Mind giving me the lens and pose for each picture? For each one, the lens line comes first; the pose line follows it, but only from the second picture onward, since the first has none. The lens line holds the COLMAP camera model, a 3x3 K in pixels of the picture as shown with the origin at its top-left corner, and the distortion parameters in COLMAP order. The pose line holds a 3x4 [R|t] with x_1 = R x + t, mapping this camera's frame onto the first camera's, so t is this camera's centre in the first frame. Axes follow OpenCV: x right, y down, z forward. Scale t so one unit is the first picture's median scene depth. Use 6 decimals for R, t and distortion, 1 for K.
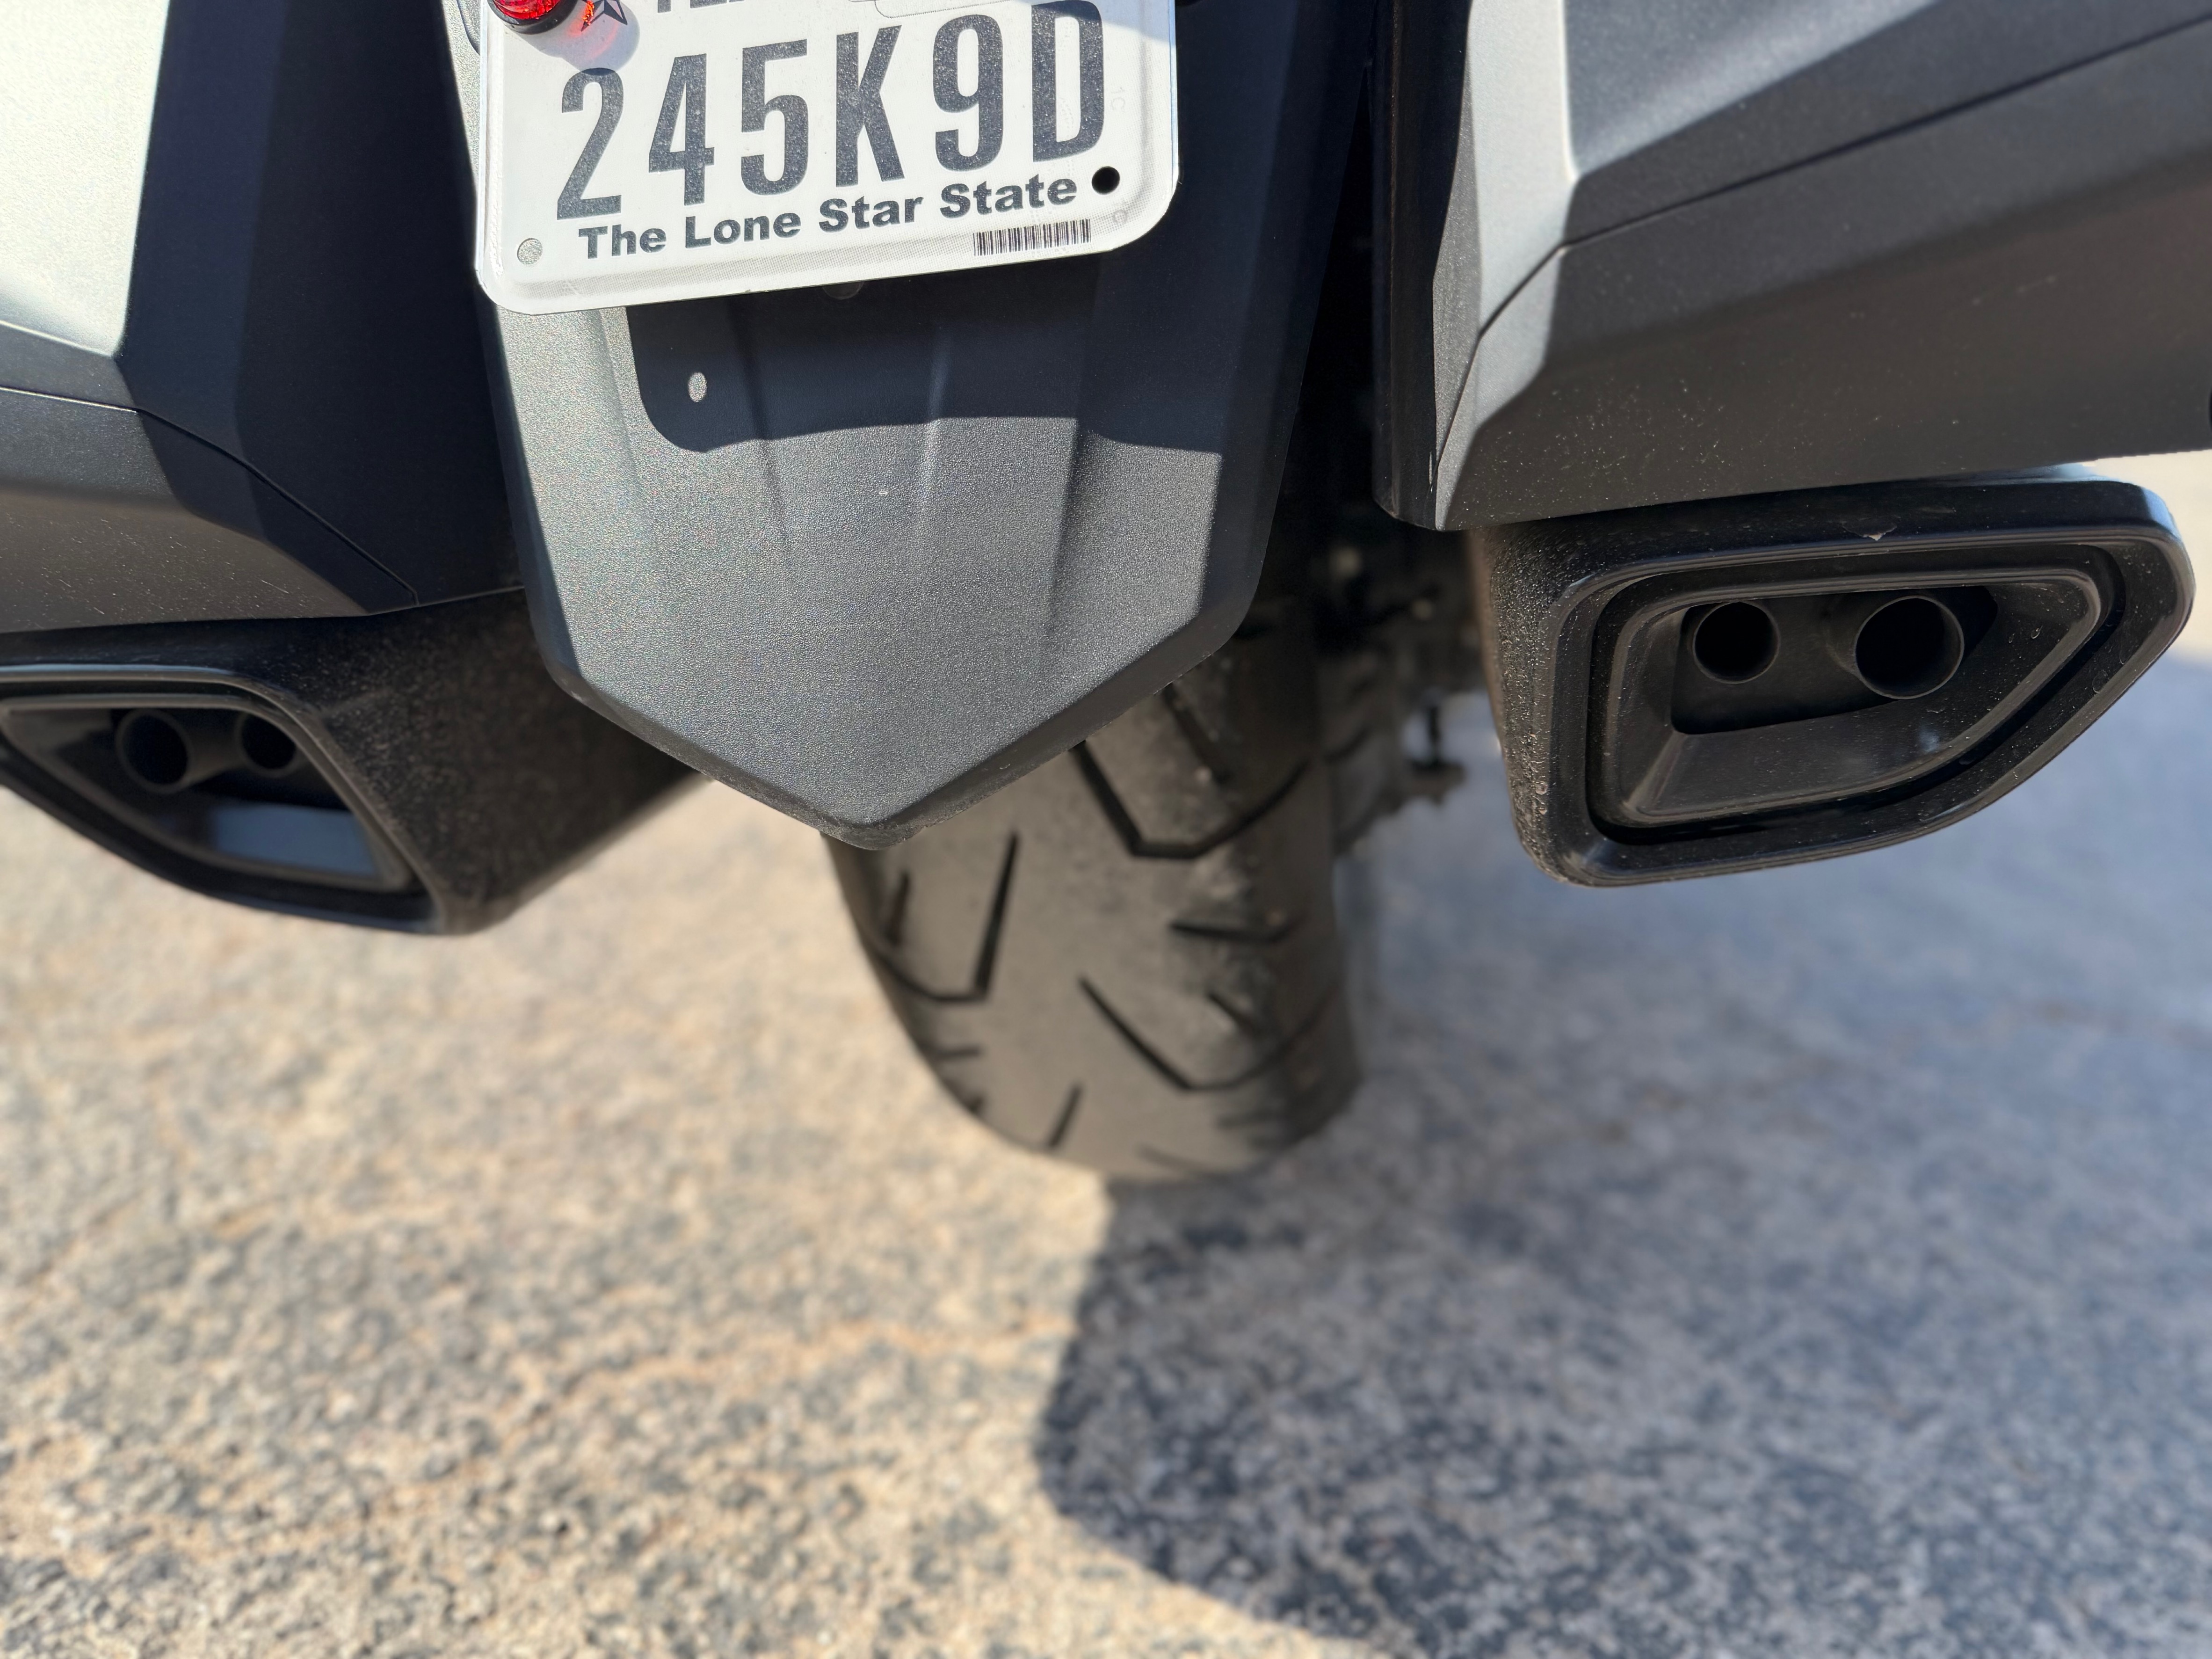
lens RADIAL K [[1618.3, 0, 1106.0], [0, 1618.3, 829.5], [0, 0, 1]] dist [-0.004108, -0.002521]
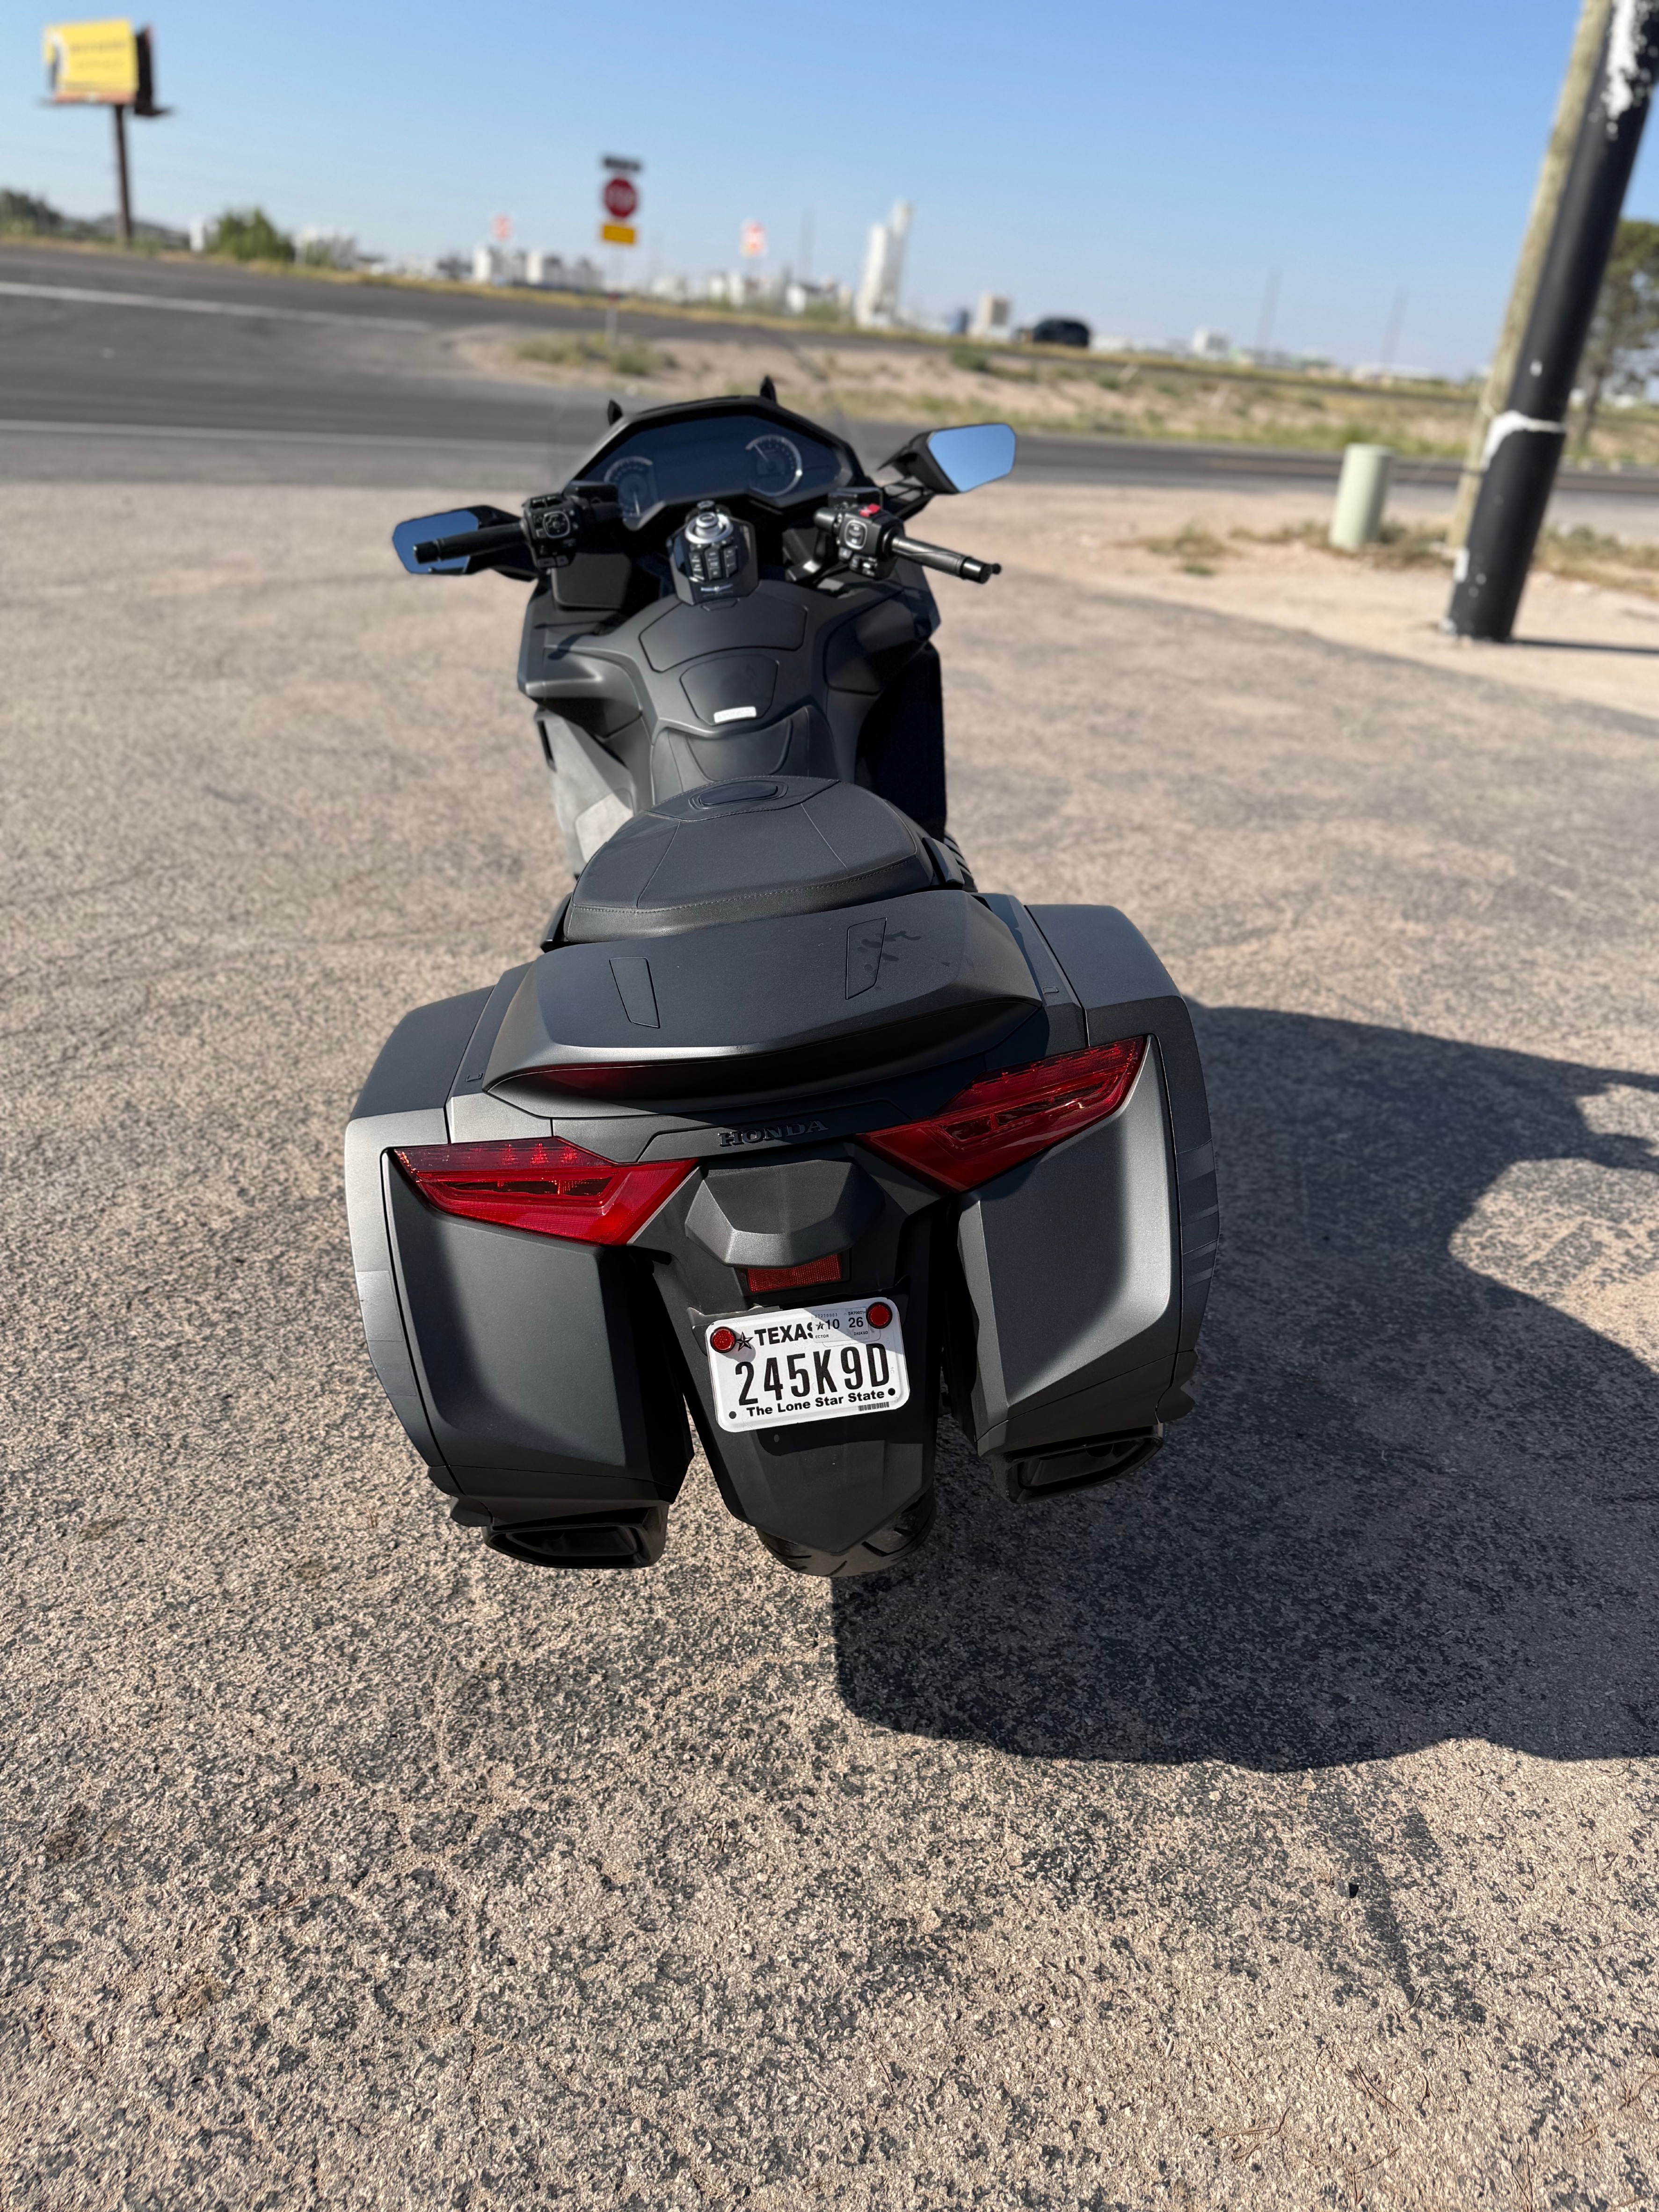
lens RADIAL K [[1618.5, 0, 833.7], [0, 1618.5, 1057.4], [0, 0, 1]] dist [0.068613, -0.001068]
pose [[0.971911, -0.117650, 0.203833, -0.533188], [0.105160, 0.991910, 0.071100, -0.944725], [-0.210549, -0.047668, 0.976420, -1.760587]]
